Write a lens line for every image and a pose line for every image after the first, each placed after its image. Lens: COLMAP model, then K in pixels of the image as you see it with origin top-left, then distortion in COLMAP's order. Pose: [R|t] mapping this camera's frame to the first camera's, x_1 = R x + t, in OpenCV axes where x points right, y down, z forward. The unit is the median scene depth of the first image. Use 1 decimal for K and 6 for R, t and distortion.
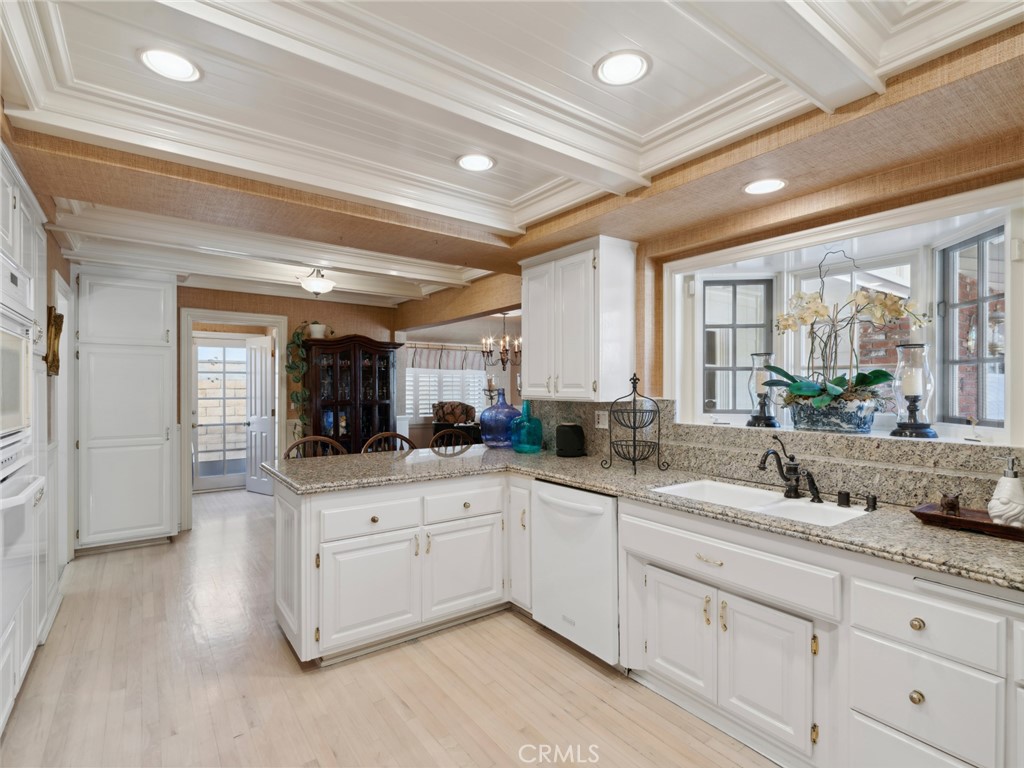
lens RADIAL K [[506.8, 0, 510.4], [0, 506.8, 386.1], [0, 0, 1]] dist [-0.001360, -0.001479]
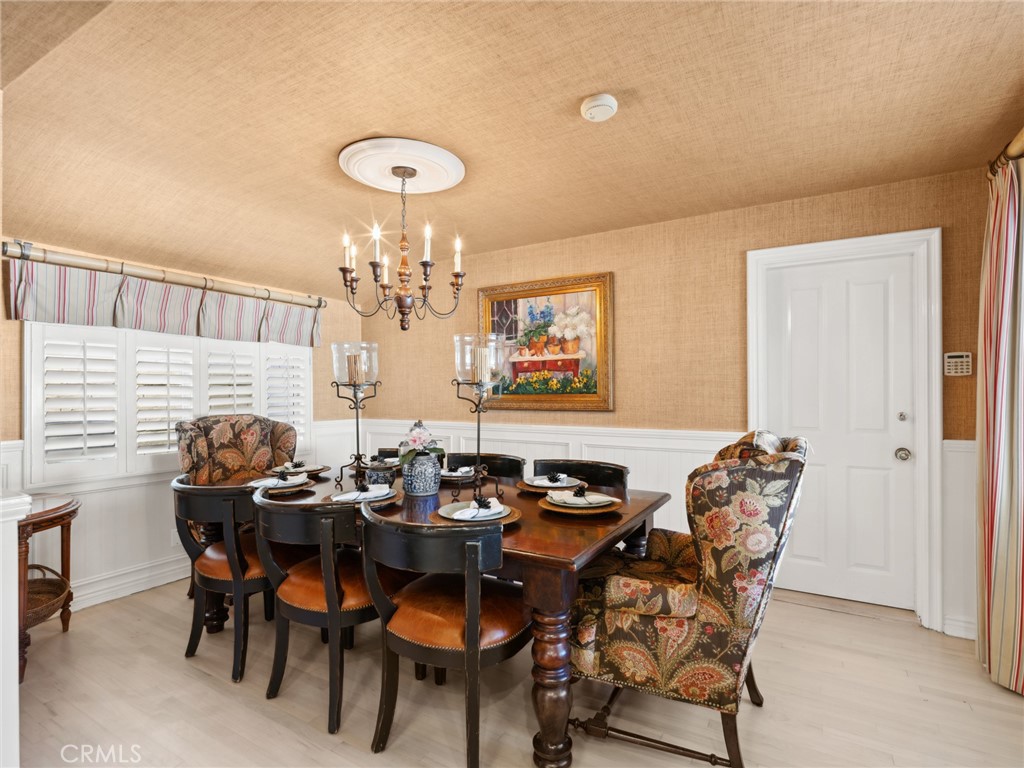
lens RADIAL K [[506.8, 0, 517.1], [0, 506.8, 388.0], [0, 0, 1]] dist [-0.001360, -0.001479]
pose [[0.910480, 0.000809, 0.413553, -0.077628], [0.000931, 0.999992, -0.004005, 0.011057], [-0.413553, 0.004032, 0.910471, 0.545126]]
